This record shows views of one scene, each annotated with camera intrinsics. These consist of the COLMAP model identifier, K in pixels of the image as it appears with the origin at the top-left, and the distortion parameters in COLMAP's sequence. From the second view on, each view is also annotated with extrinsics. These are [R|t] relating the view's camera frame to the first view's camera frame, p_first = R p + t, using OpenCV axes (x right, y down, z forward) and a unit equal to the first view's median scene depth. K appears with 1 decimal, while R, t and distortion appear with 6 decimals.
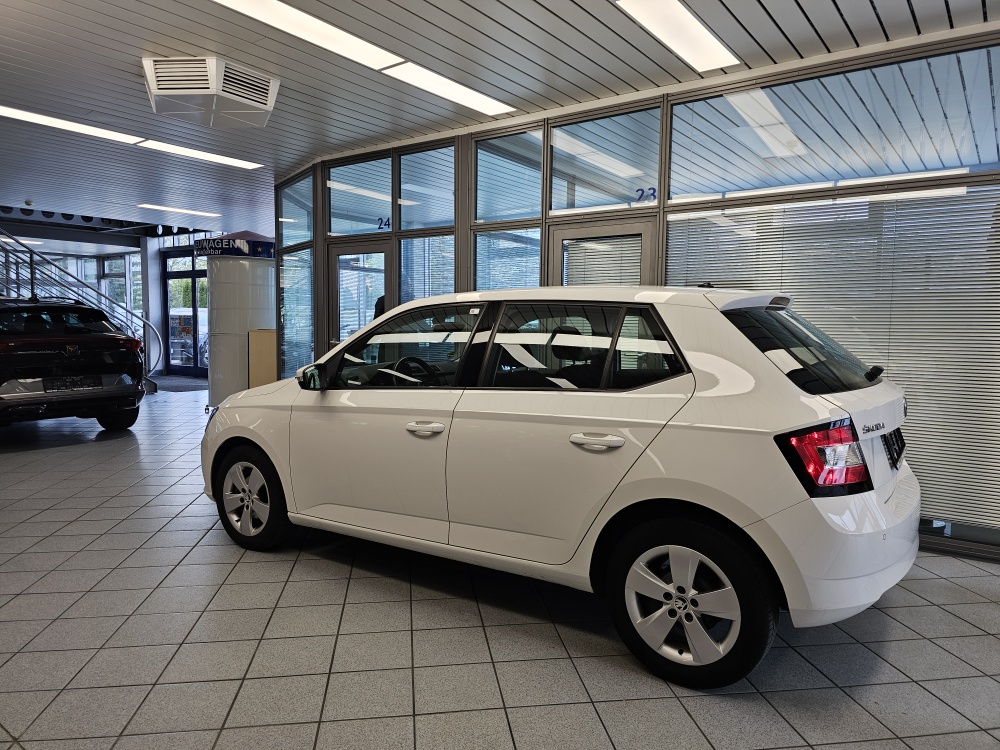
lens RADIAL K [[675.2, 0, 491.5], [0, 675.2, 378.3], [0, 0, 1]] dist [0.047445, -0.052747]
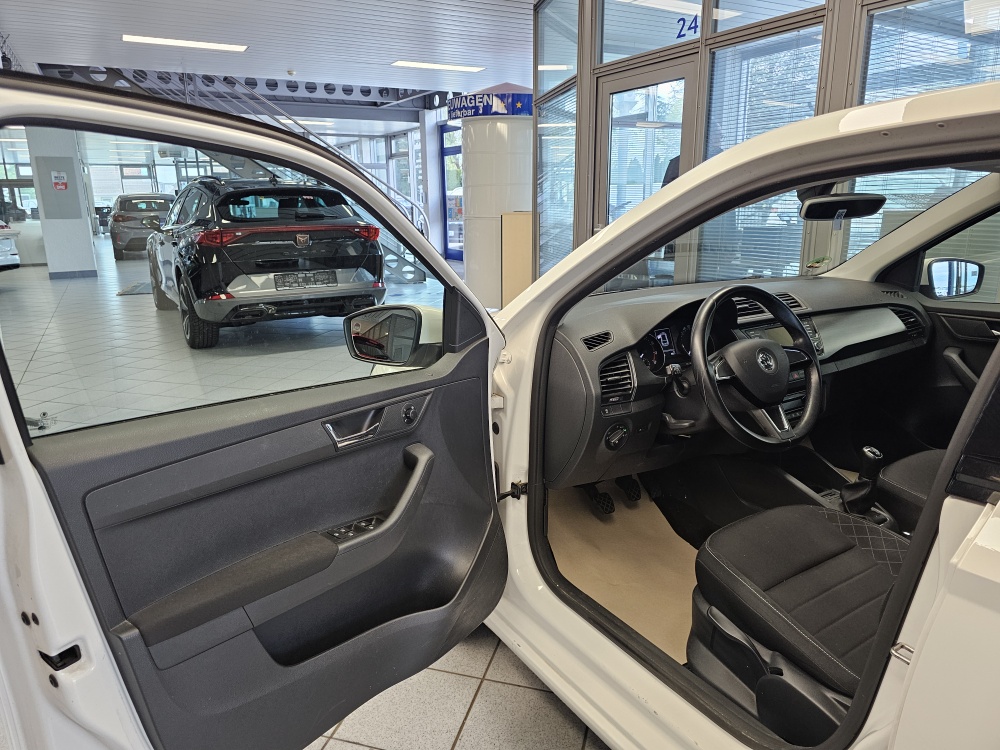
lens RADIAL K [[675.2, 0, 498.6], [0, 675.2, 378.1], [0, 0, 1]] dist [0.047445, -0.052747]
pose [[0.919137, 0.080075, -0.385715, -0.038736], [-0.011008, 0.983961, 0.178042, -0.020552], [0.393785, -0.159399, 0.905276, 0.239551]]
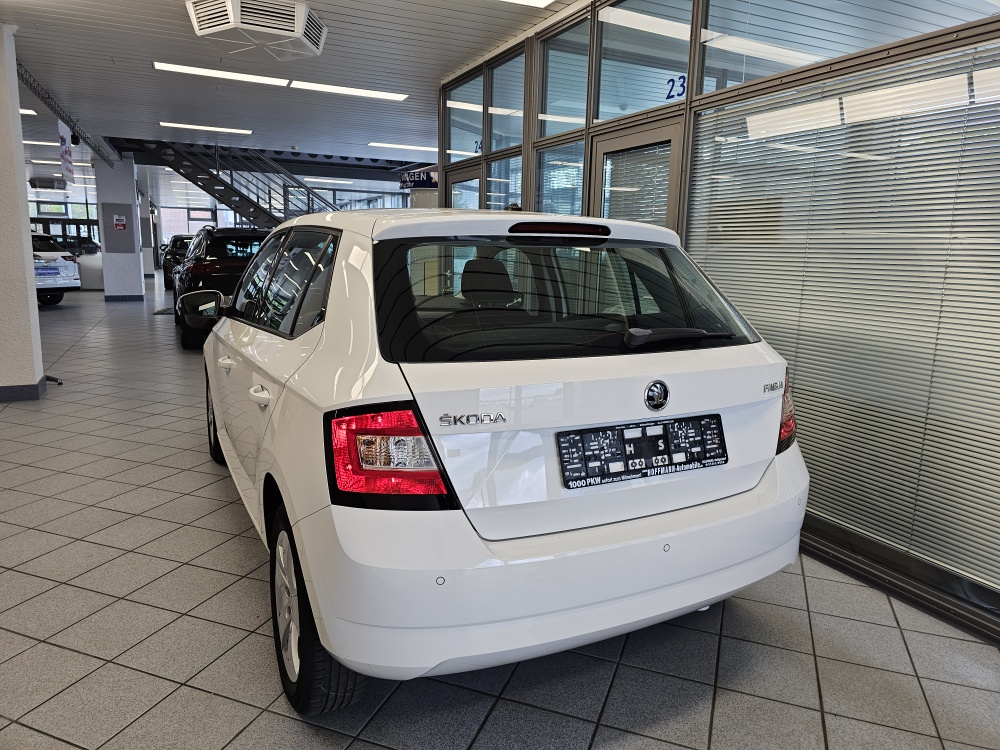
lens RADIAL K [[675.2, 0, 499.3], [0, 675.2, 368.8], [0, 0, 1]] dist [0.047445, -0.052747]
pose [[0.881023, 0.093975, -0.463646, 0.252539], [-0.054662, 0.993729, 0.097548, -0.011531], [0.469905, -0.060598, 0.880635, 0.125528]]
